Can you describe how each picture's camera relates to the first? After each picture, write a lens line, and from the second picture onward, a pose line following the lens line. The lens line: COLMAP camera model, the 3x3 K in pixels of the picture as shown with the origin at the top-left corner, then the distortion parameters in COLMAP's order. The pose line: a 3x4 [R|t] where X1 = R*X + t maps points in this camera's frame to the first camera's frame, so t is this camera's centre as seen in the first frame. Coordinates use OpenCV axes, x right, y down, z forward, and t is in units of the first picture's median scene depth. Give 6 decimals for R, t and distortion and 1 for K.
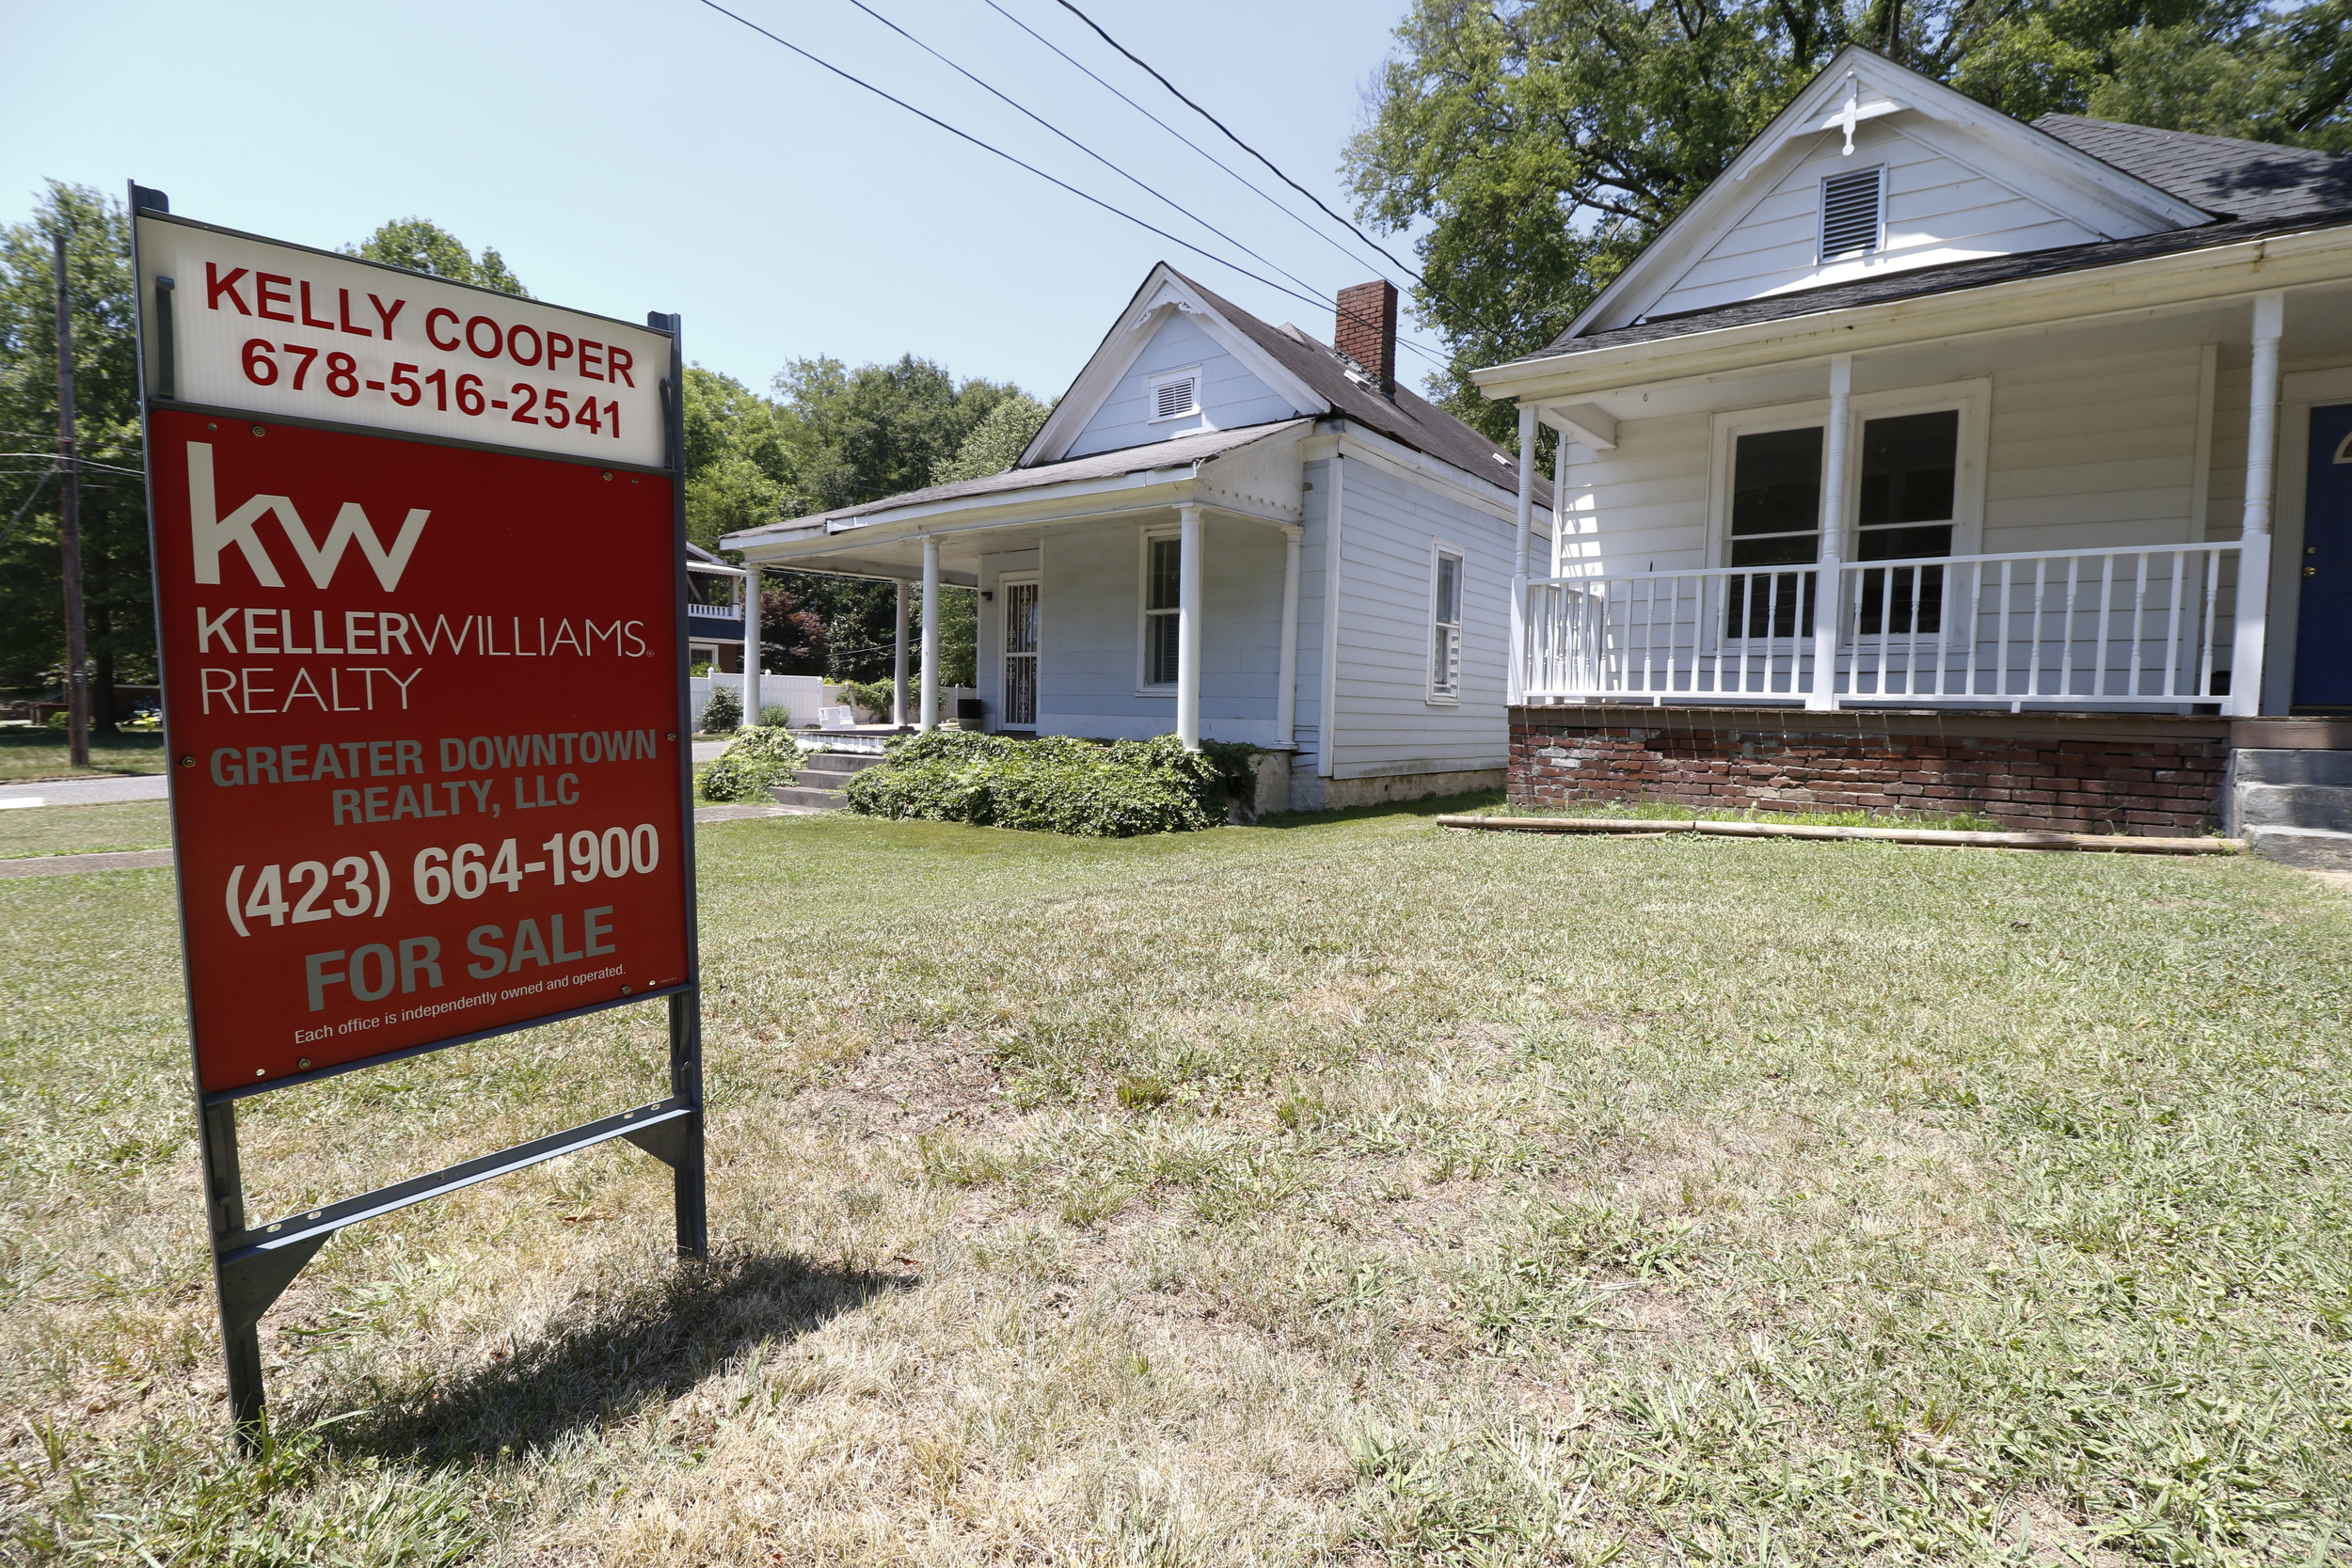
lens RADIAL K [[1083.4, 0, 1175.1], [0, 1083.4, 776.9], [0, 0, 1]] dist [-0.003687, -0.000133]
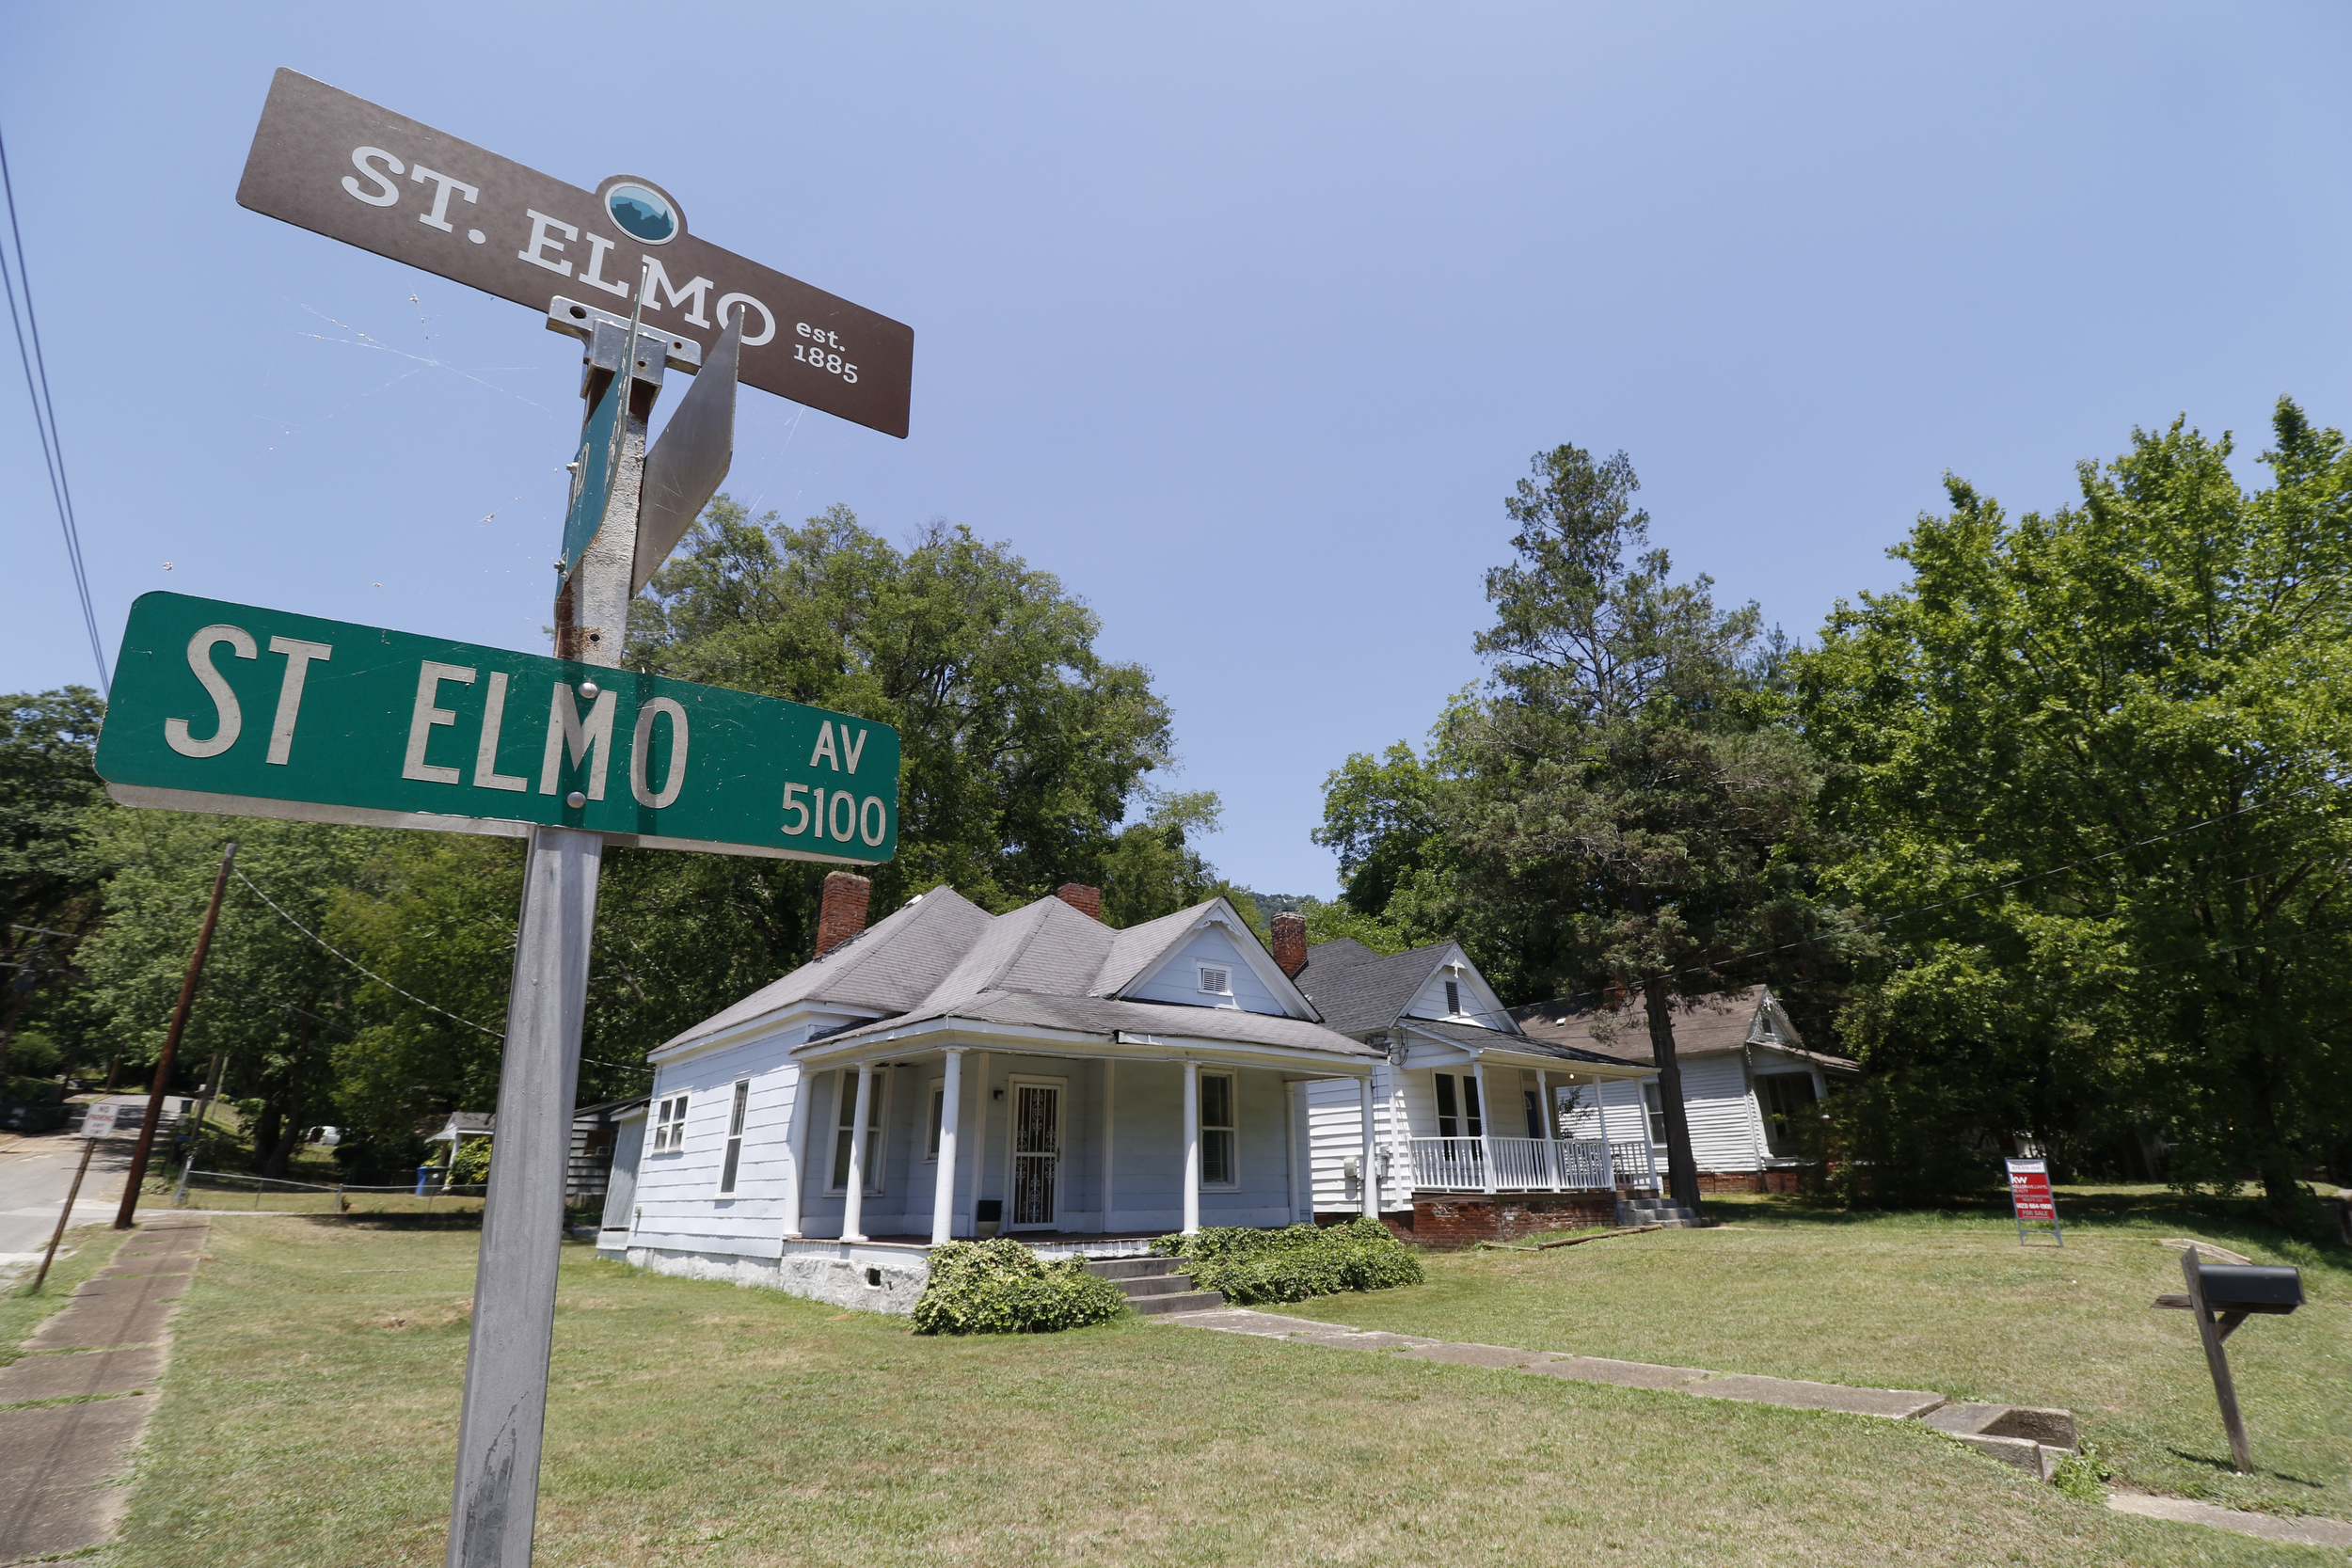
lens RADIAL K [[1083.4, 0, 1180.8], [0, 1083.4, 790.7], [0, 0, 1]] dist [-0.003687, -0.000133]
pose [[0.214382, 0.320235, 0.922762, -2.061957], [0.076429, 0.936331, -0.342700, -0.121151], [-0.973755, 0.143994, 0.176257, 1.042588]]
